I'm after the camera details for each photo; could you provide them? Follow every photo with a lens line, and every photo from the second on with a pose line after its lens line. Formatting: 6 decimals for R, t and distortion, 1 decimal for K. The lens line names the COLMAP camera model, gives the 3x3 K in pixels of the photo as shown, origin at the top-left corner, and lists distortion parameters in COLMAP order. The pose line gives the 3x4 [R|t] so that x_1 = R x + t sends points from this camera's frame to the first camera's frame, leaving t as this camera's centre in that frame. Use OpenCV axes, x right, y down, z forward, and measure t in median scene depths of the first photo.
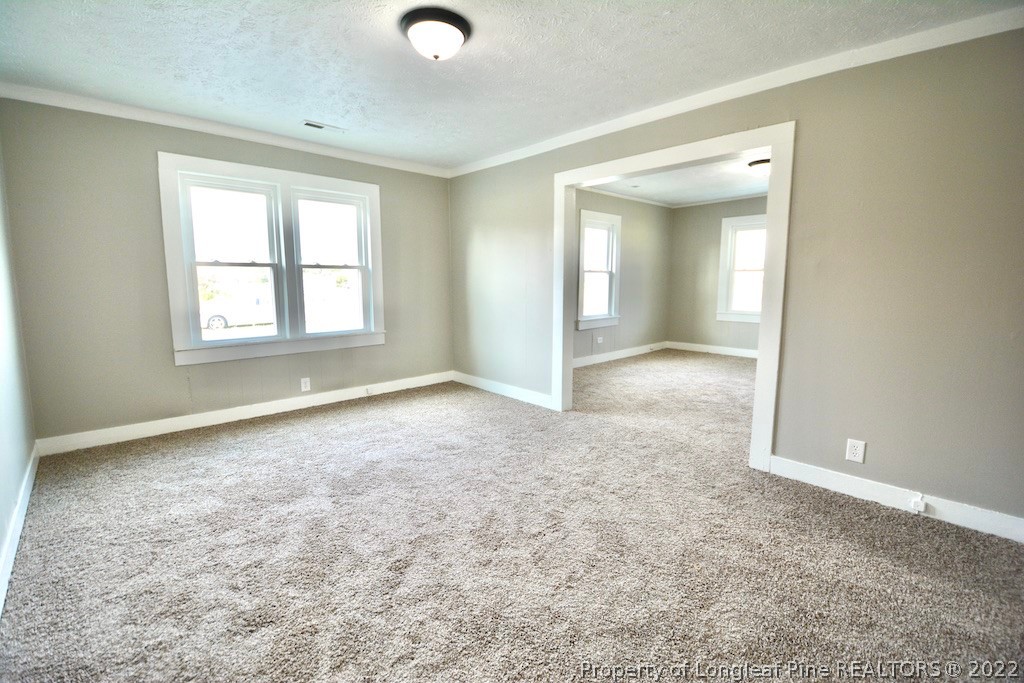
lens RADIAL K [[445.1, 0, 506.2], [0, 445.1, 330.4], [0, 0, 1]] dist [0.017589, -0.025312]
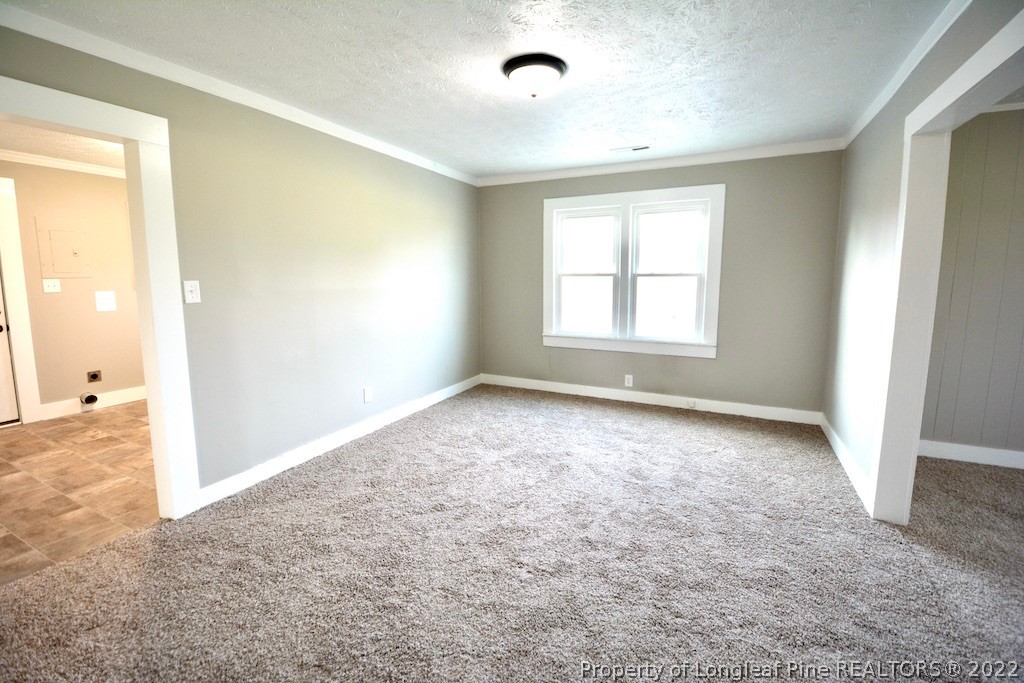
lens RADIAL K [[445.1, 0, 506.2], [0, 445.1, 330.4], [0, 0, 1]] dist [0.017589, -0.025312]
pose [[0.342151, 0.113112, -0.932812, 0.607011], [-0.102064, 0.991328, 0.082771, -0.083712], [0.934085, 0.066886, 0.350729, 0.396770]]
